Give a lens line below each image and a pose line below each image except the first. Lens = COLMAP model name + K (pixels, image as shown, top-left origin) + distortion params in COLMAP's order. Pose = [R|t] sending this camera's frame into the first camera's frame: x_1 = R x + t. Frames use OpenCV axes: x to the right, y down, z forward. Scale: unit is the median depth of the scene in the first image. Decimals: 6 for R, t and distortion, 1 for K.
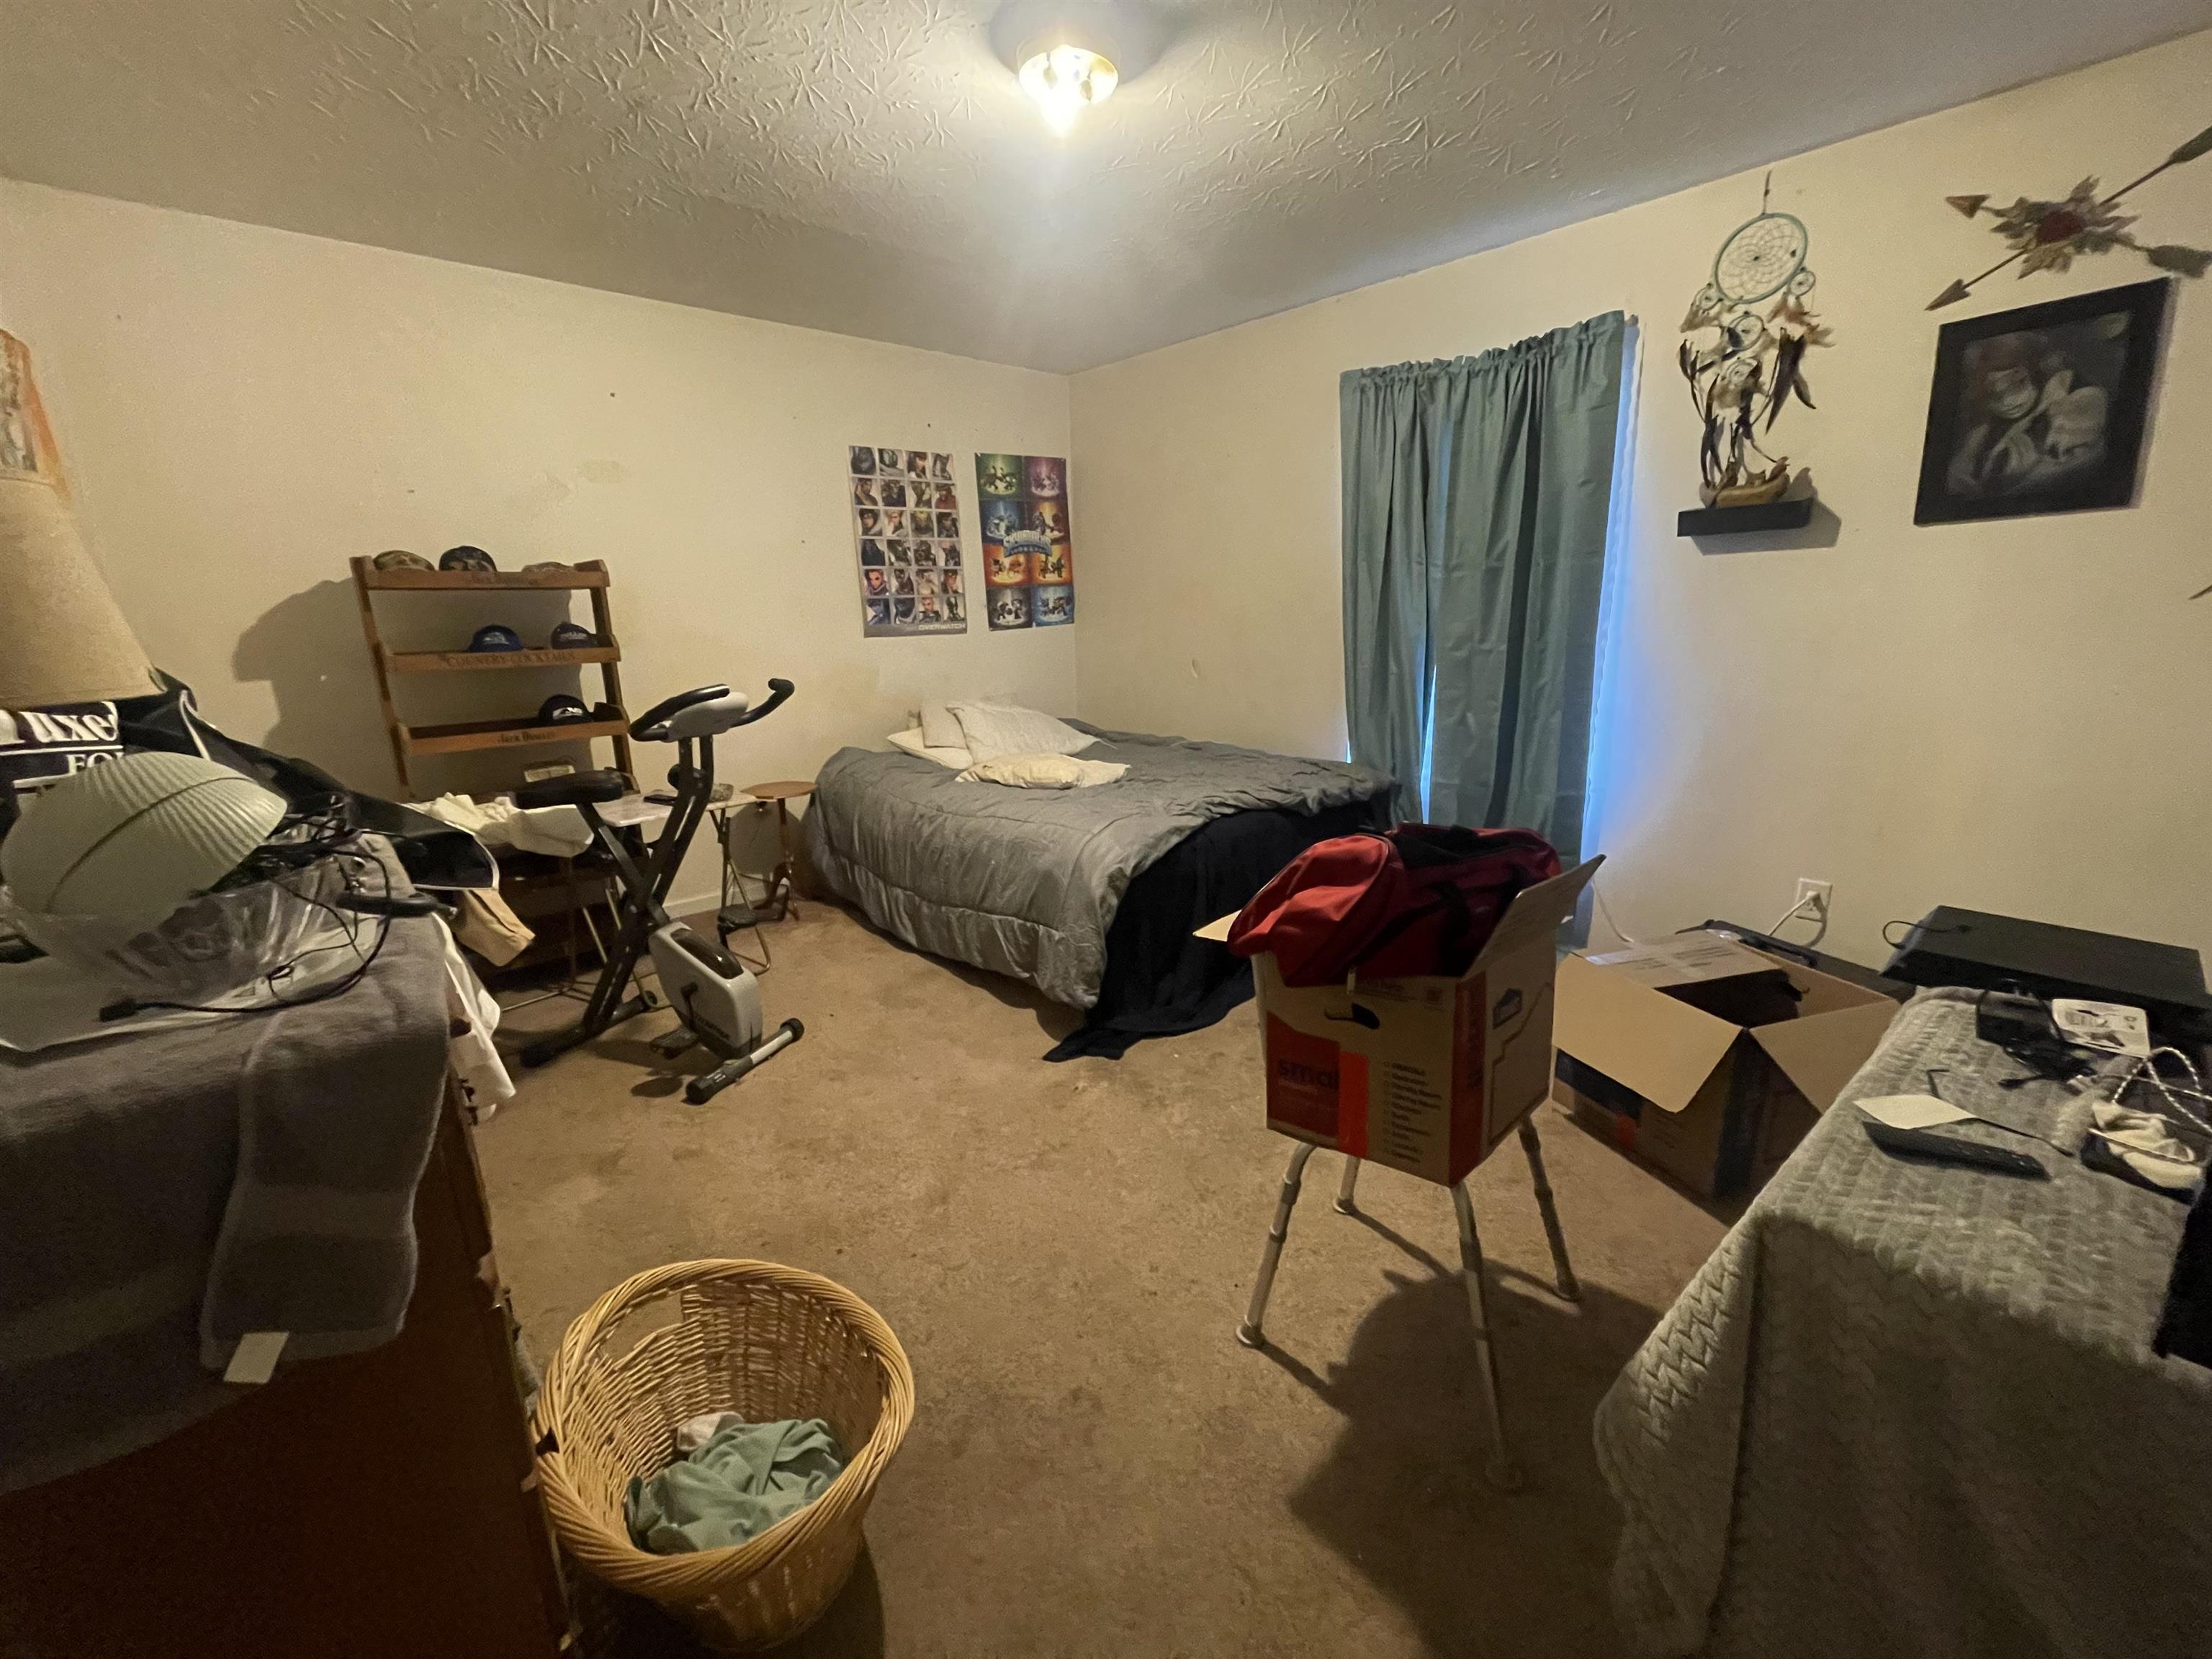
lens RADIAL K [[902.6, 0, 1106.0], [0, 902.6, 829.5], [0, 0, 1]] dist [-0.010386, 0.005366]
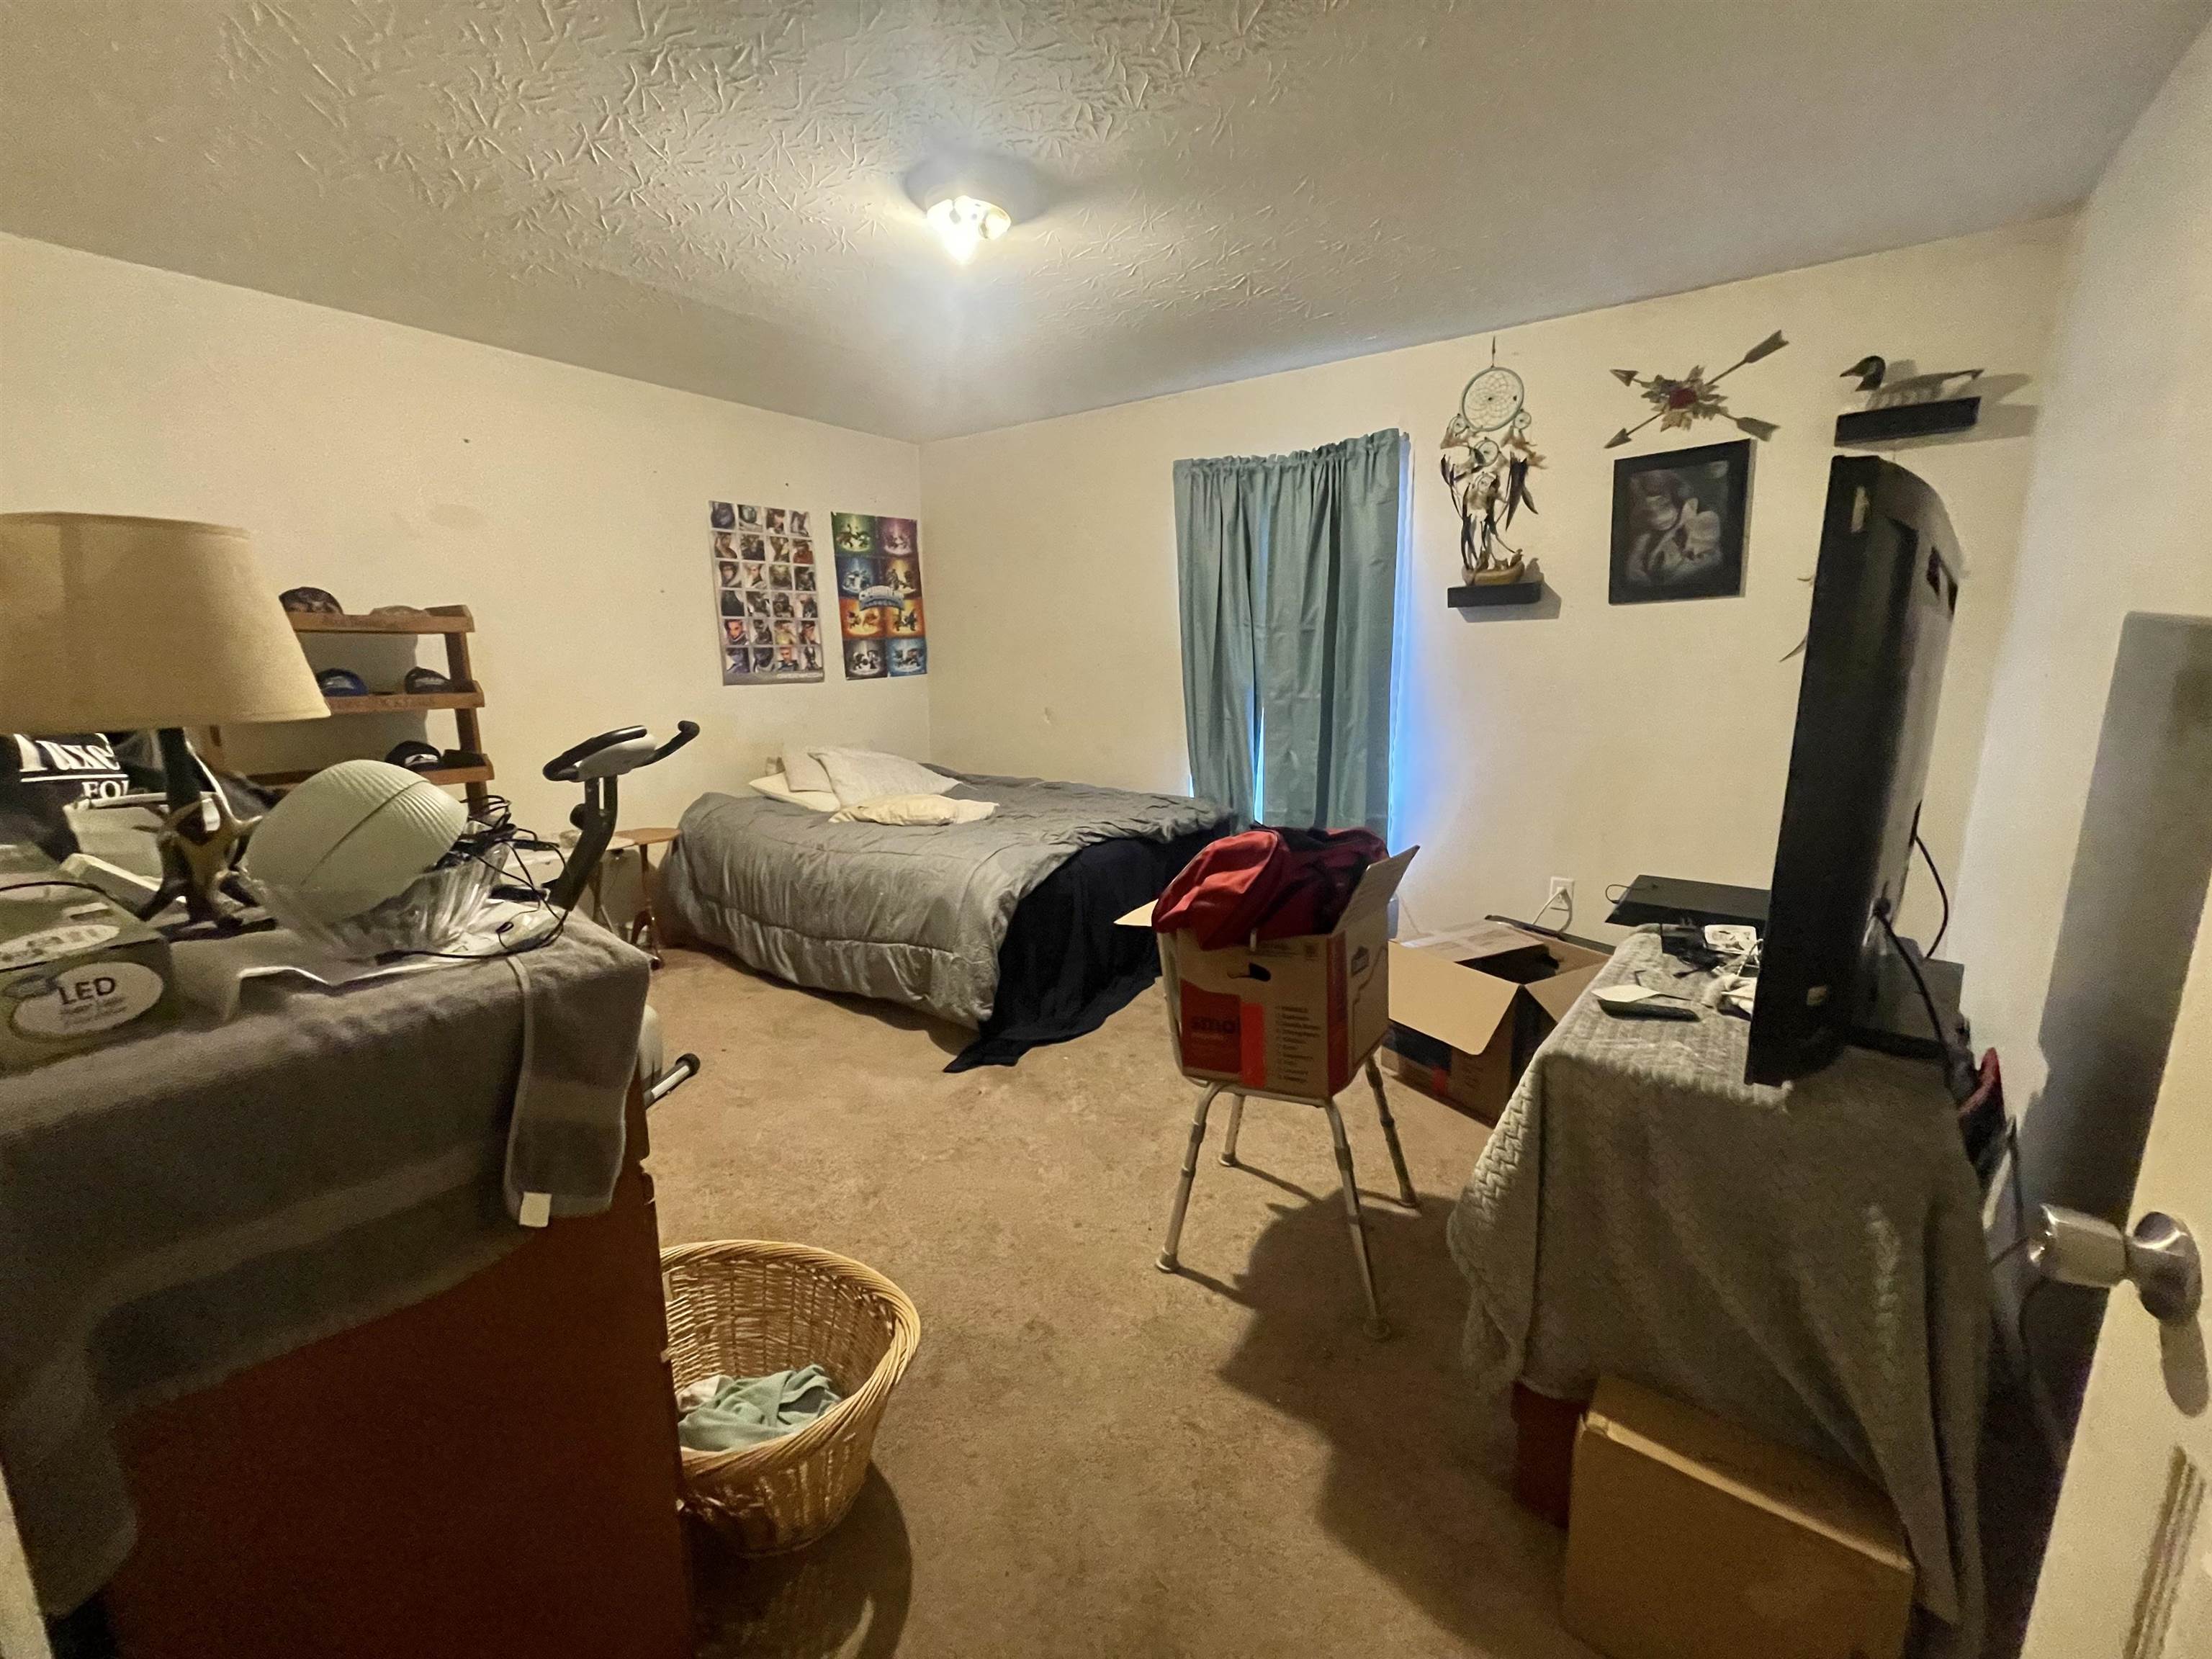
lens RADIAL K [[887.9, 0, 1118.0], [0, 887.9, 824.1], [0, 0, 1]] dist [-0.005175, -0.000138]
pose [[0.978533, -0.025772, 0.204473, -0.084920], [0.038041, 0.997689, -0.056301, 0.030928], [-0.202549, 0.062870, 0.977252, -0.109710]]
